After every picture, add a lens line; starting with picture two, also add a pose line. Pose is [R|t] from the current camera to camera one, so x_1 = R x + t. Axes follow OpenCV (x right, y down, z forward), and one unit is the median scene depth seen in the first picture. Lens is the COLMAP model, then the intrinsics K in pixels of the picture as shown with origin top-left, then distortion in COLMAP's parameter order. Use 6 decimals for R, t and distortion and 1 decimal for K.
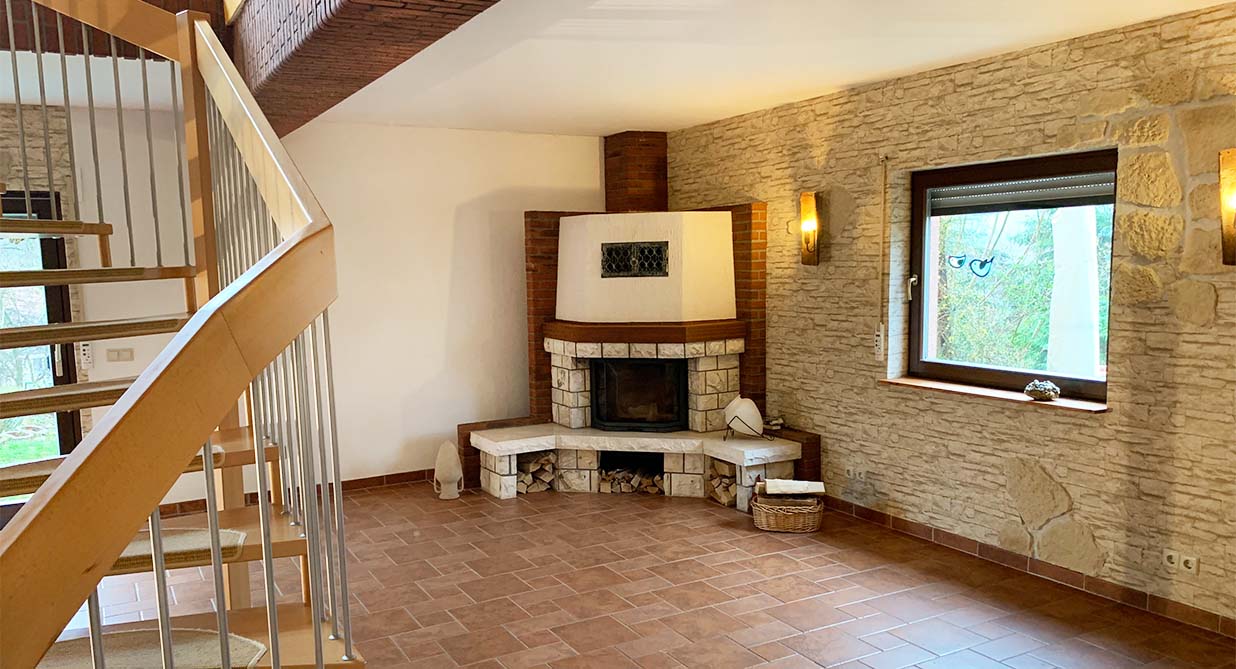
lens RADIAL K [[958.8, 0, 608.3], [0, 958.8, 380.9], [0, 0, 1]] dist [0.003343, 0.003155]
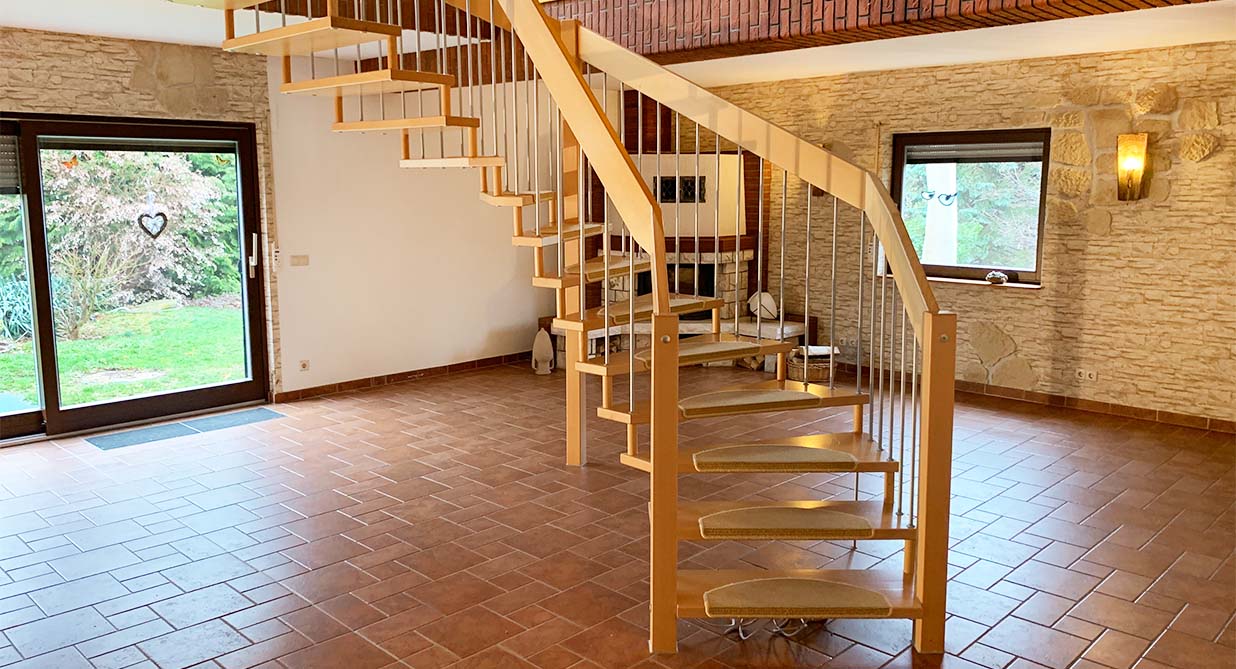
lens RADIAL K [[958.8, 0, 618.2], [0, 958.8, 331.4], [0, 0, 1]] dist [0.003343, 0.003155]
pose [[0.957462, -0.023005, 0.287642, -0.610218], [0.016425, 0.999546, 0.025269, 0.048551], [-0.288092, -0.019469, 0.957405, -0.345032]]
